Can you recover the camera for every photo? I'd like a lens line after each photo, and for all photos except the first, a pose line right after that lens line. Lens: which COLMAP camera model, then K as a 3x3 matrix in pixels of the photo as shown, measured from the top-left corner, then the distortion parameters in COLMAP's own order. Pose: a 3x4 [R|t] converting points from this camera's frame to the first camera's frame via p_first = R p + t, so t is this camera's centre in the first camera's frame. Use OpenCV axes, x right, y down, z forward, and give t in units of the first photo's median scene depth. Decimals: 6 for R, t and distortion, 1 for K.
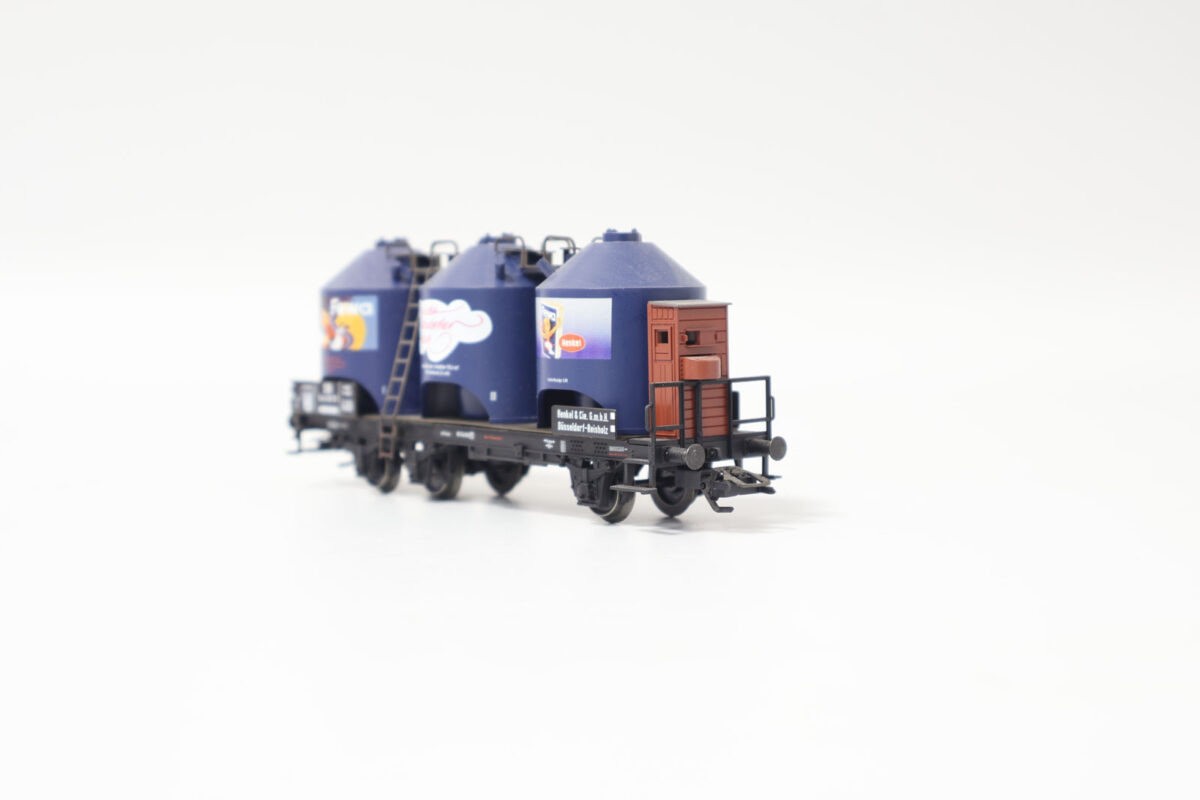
lens RADIAL K [[2096.9, 0, 600.2], [0, 2096.9, 397.2], [0, 0, 1]] dist [-0.011103, 0.000000]
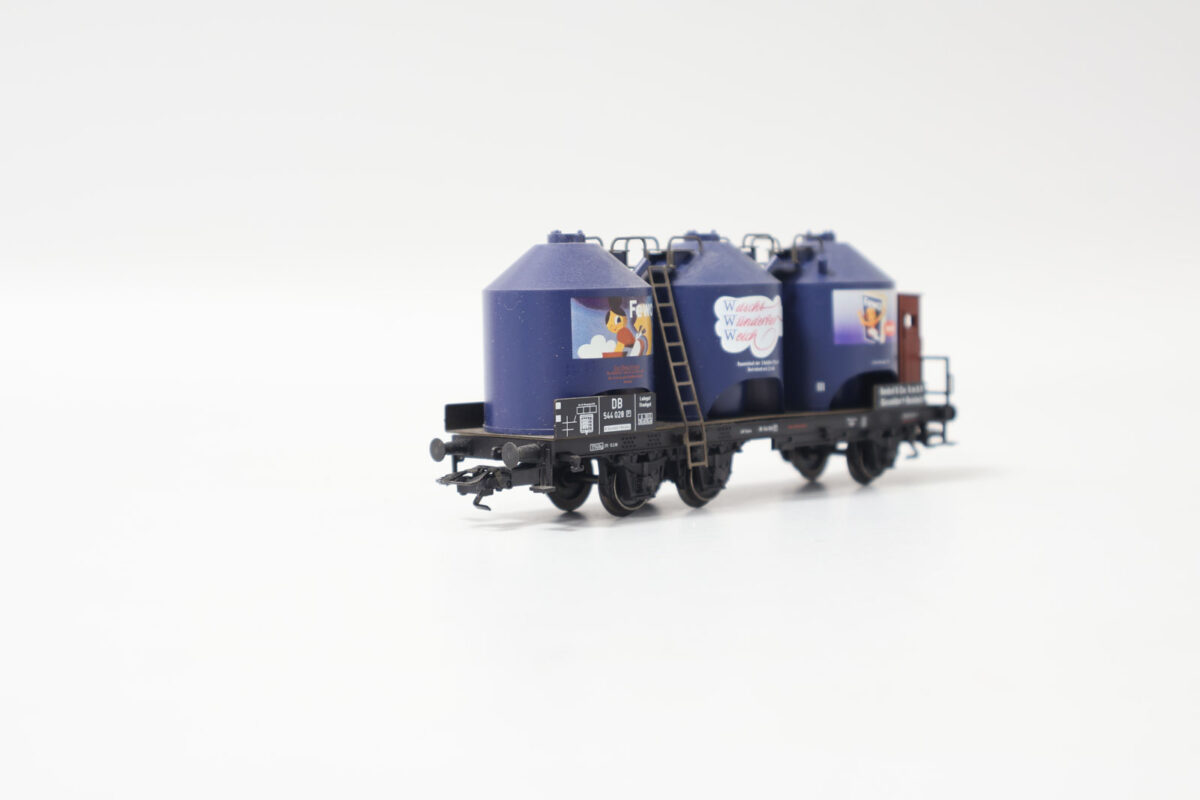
lens RADIAL K [[2096.9, 0, 600.4], [0, 2096.9, 400.5], [0, 0, 1]] dist [-0.011103, 0.000000]
pose [[-0.065521, -0.047570, 0.996717, -1.123393], [0.079511, 0.995438, 0.052736, -0.058344], [-0.994678, 0.082706, -0.061440, 1.200833]]
